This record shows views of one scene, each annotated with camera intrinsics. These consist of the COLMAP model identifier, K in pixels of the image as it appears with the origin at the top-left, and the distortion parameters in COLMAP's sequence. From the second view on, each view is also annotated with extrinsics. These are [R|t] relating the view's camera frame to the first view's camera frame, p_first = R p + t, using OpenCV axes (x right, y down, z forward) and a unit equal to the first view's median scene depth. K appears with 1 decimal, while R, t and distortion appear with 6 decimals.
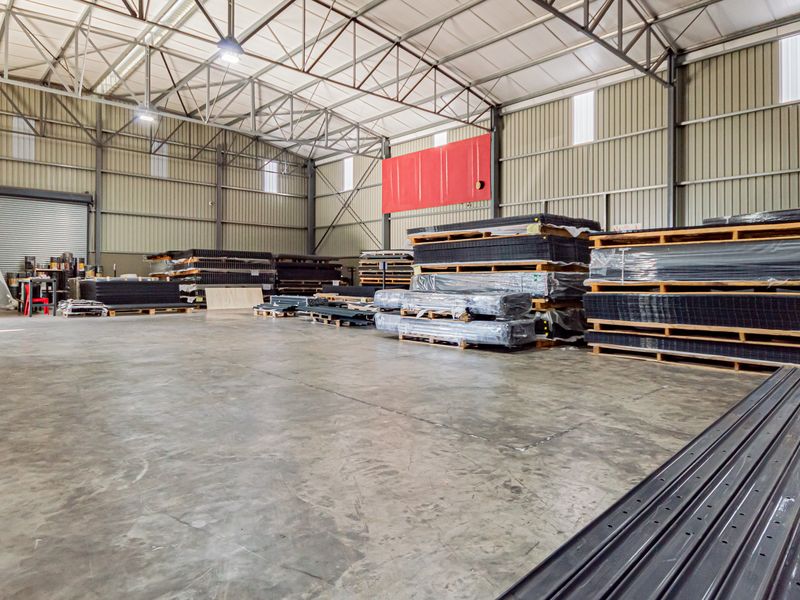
lens RADIAL K [[516.8, 0, 402.4], [0, 516.8, 300.2], [0, 0, 1]] dist [0.010698, -0.005682]
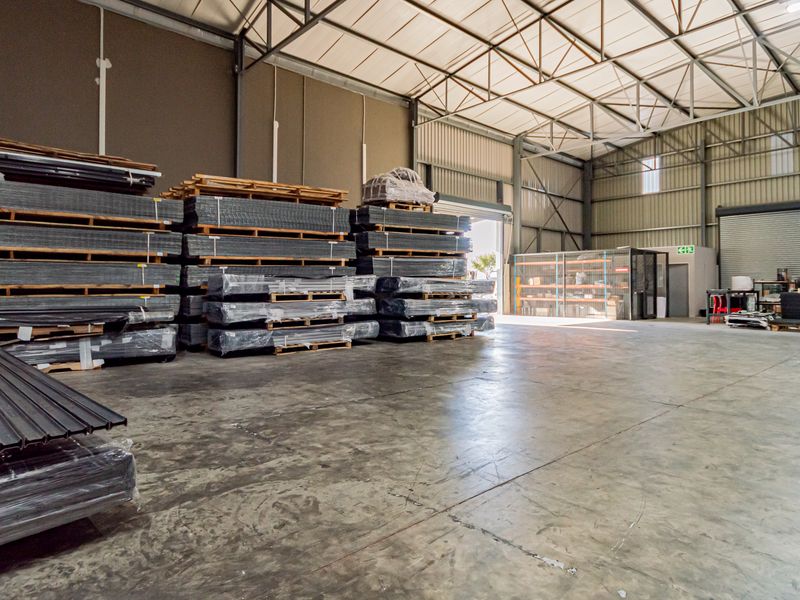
lens RADIAL K [[498.1, 0, 400.8], [0, 498.1, 298.0], [0, 0, 1]] dist [0.006721, 0.001865]
pose [[-0.022521, 0.020409, -0.999538, 1.290186], [-0.048303, 0.998602, 0.021478, -0.055595], [0.998579, 0.048764, -0.021504, 1.286249]]
